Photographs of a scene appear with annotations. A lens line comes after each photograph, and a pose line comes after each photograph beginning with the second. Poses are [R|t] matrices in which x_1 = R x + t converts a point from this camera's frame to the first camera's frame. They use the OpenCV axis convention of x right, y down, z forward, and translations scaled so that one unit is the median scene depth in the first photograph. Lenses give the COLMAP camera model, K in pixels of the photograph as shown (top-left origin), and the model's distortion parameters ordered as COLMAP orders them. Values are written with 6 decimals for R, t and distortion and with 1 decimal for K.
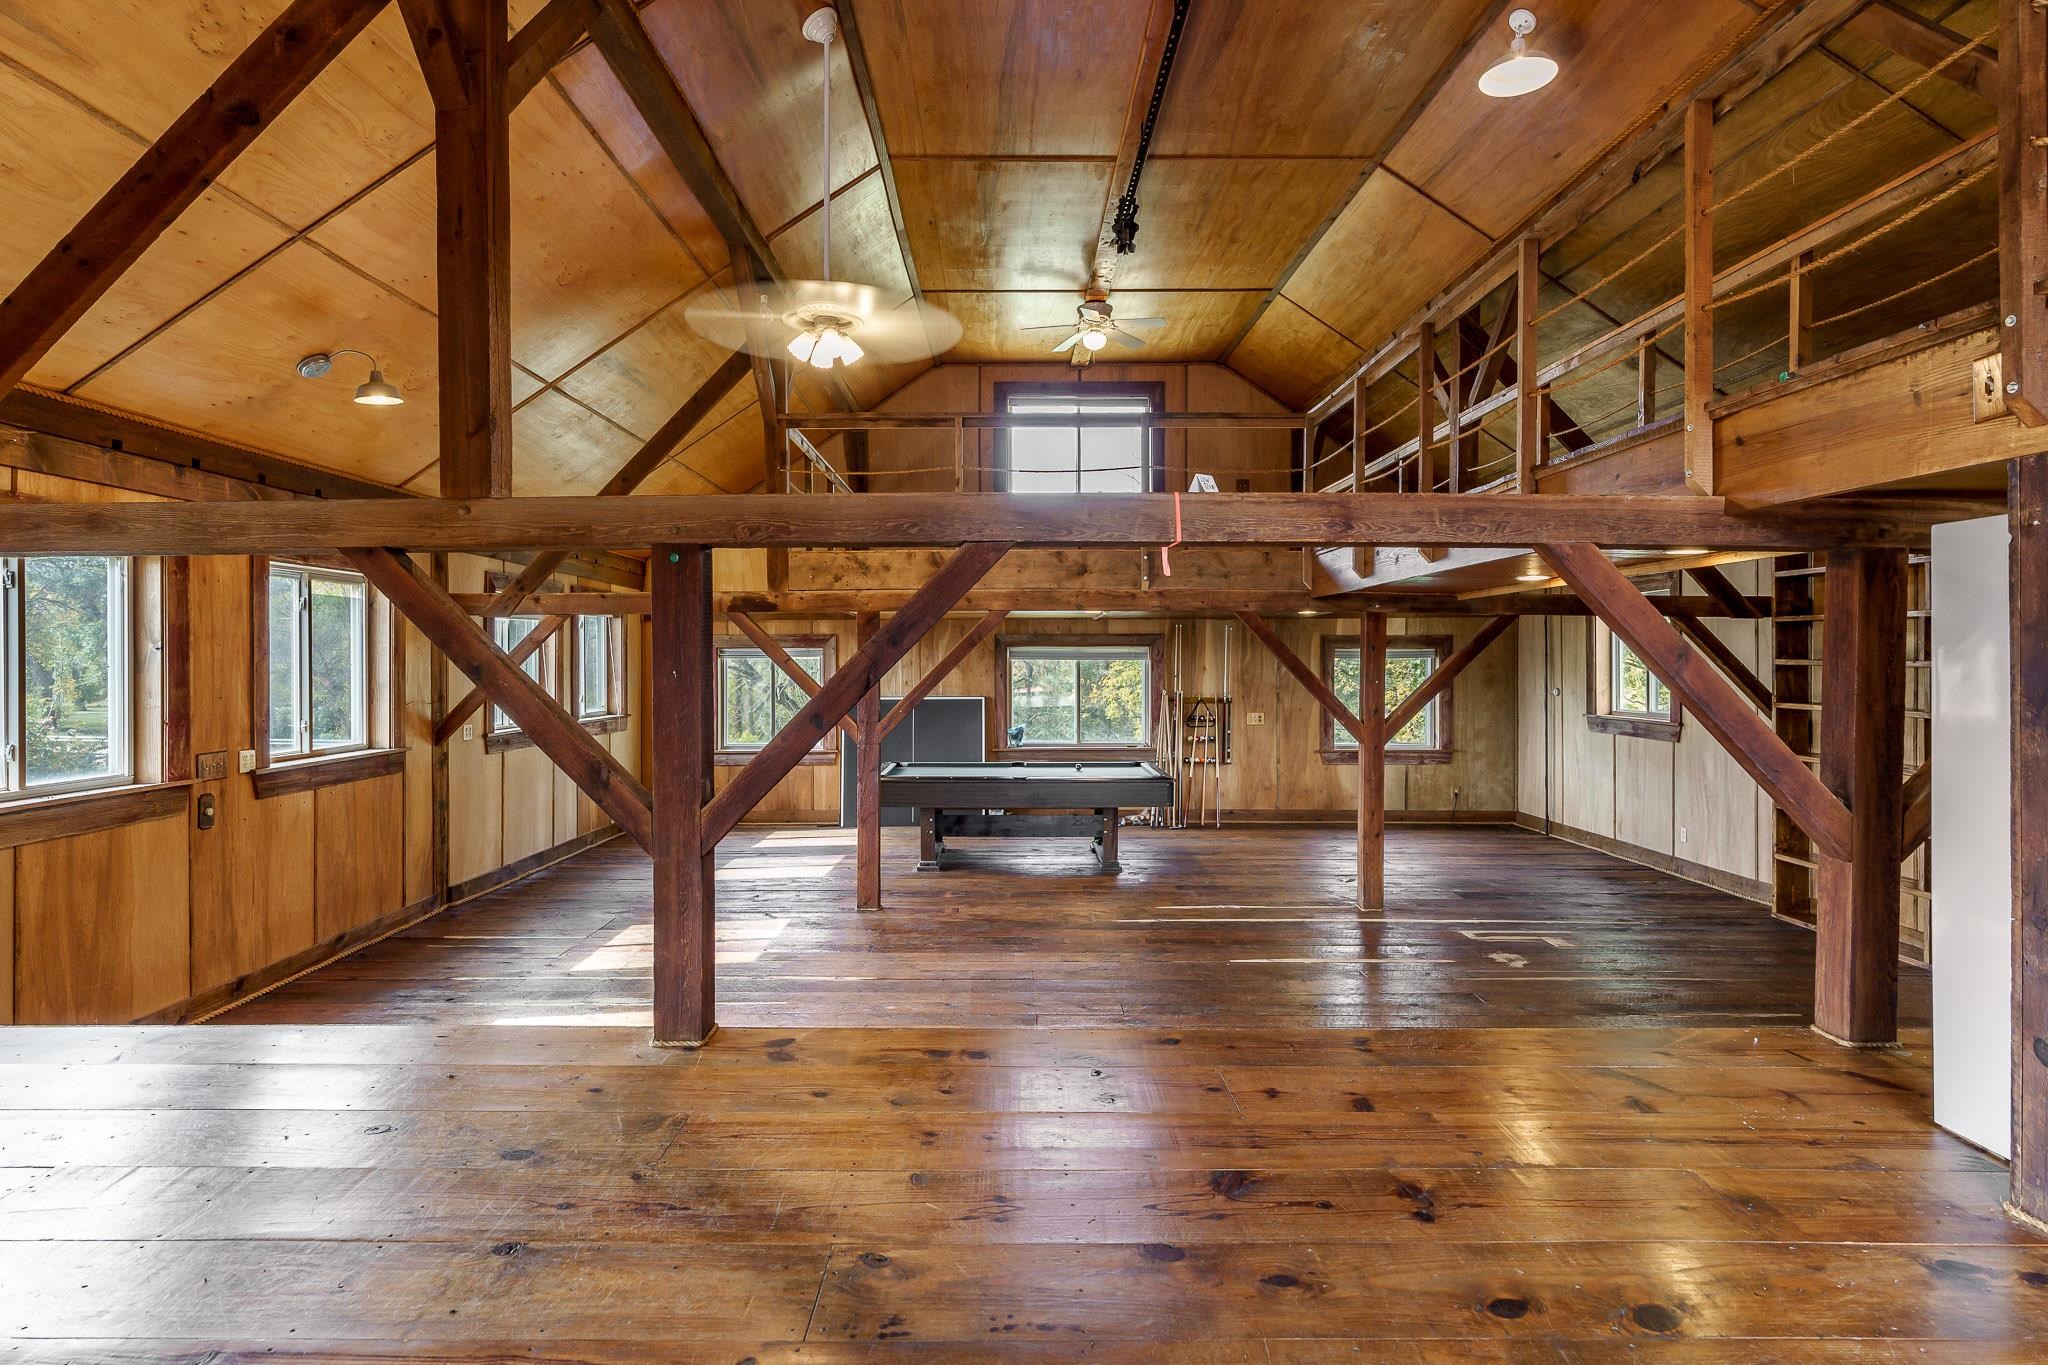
lens RADIAL K [[1064.5, 0, 1021.9], [0, 1064.5, 665.0], [0, 0, 1]] dist [-0.015324, -0.000322]
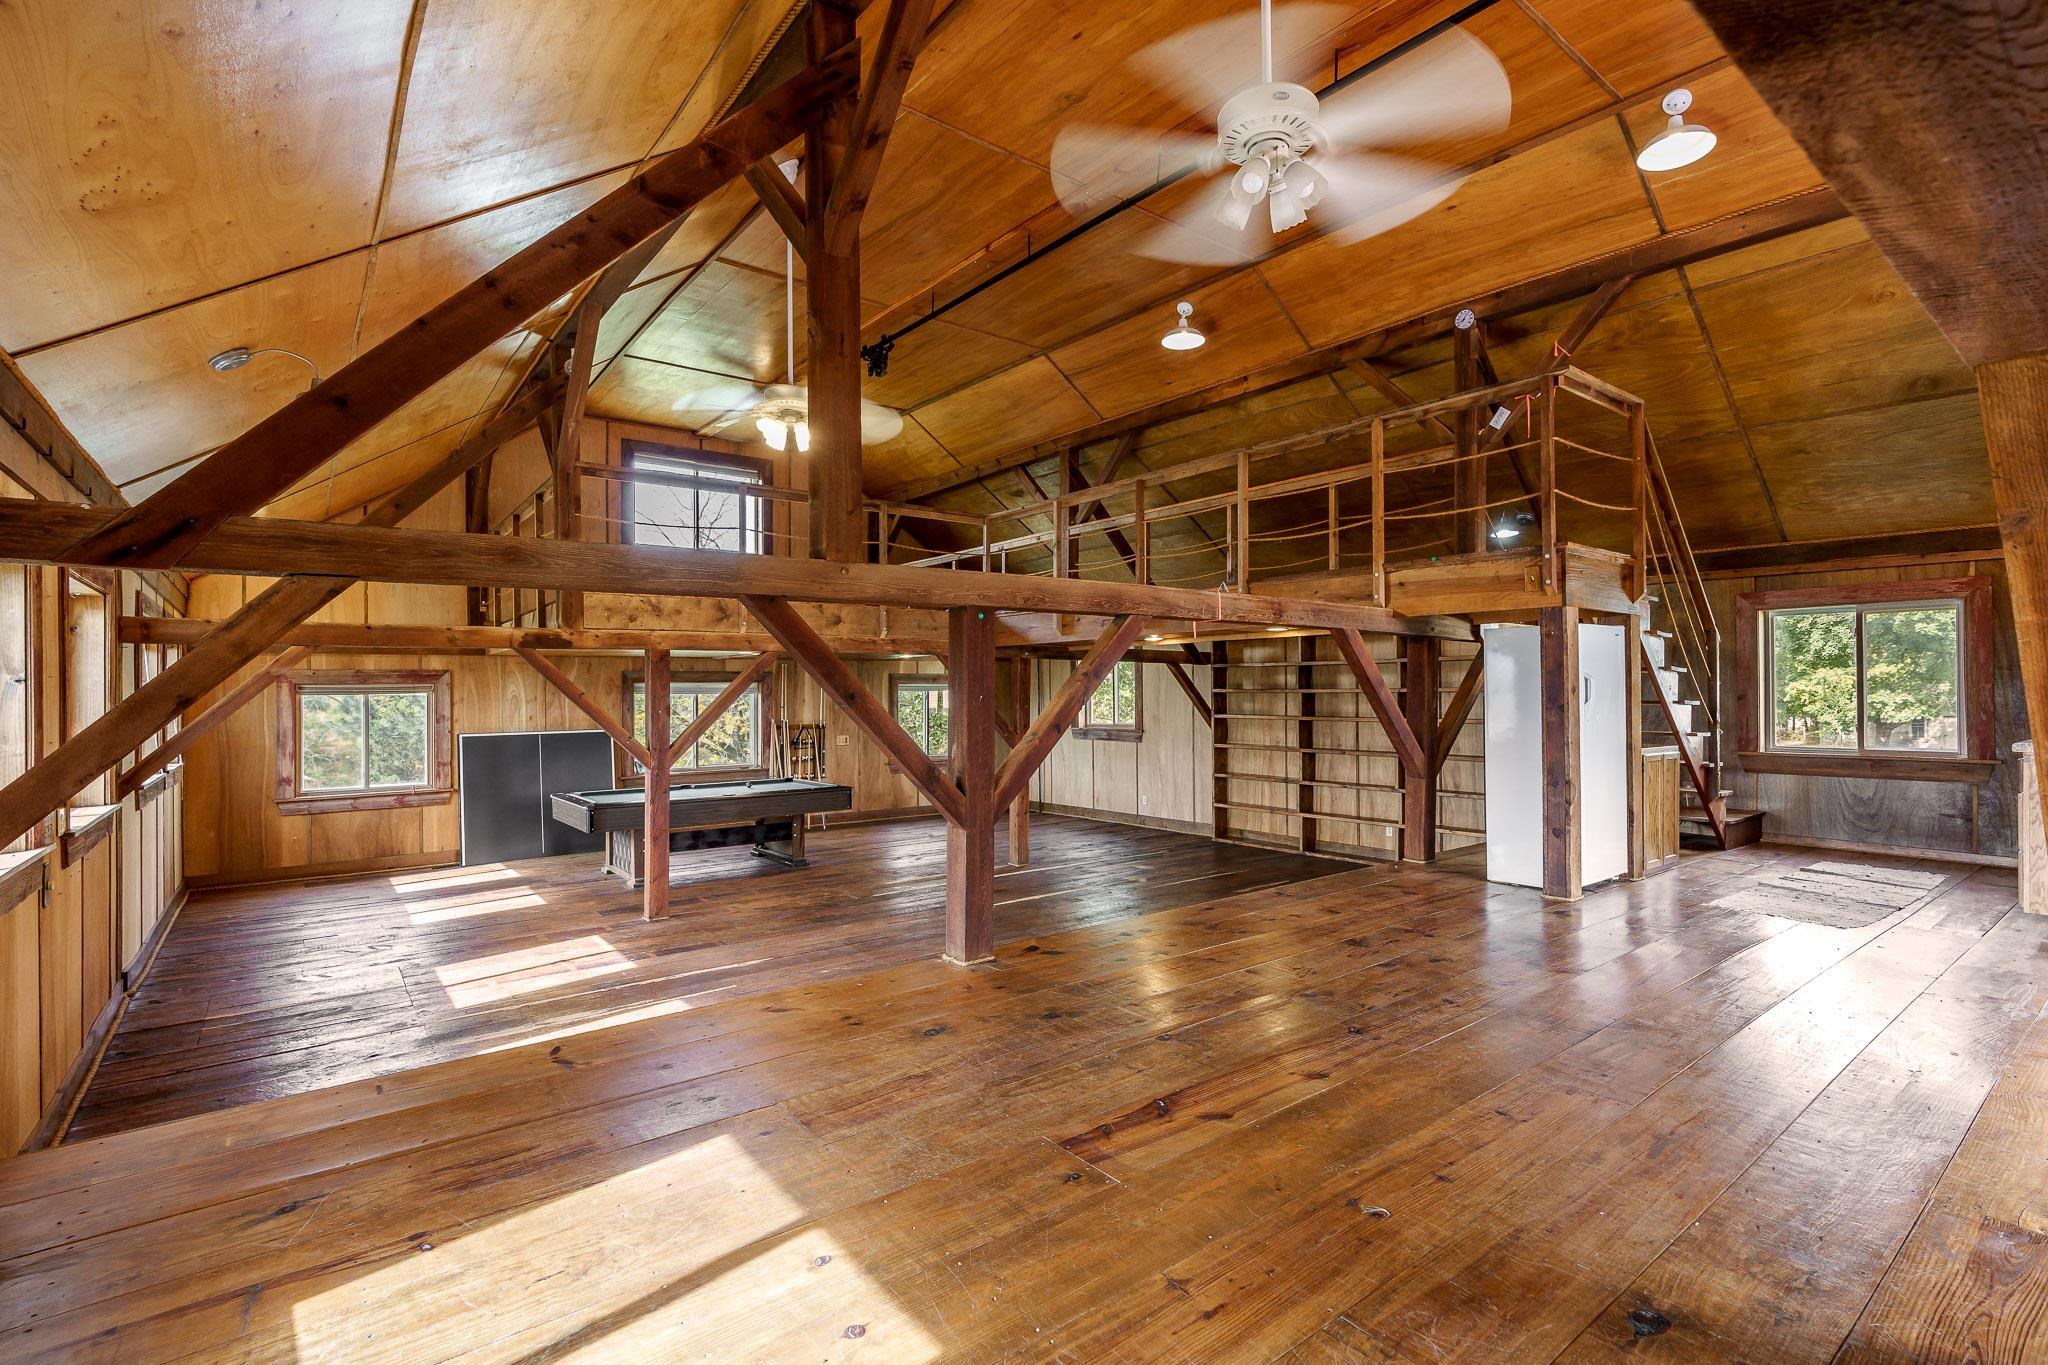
lens RADIAL K [[948.0, 0, 1024.1], [0, 948.0, 689.1], [0, 0, 1]] dist [-0.005627, -0.000151]
pose [[0.786214, -0.004232, 0.617940, -0.395220], [0.011844, 0.999896, -0.008222, 0.002797], [-0.617841, 0.013783, 0.786182, -0.011735]]
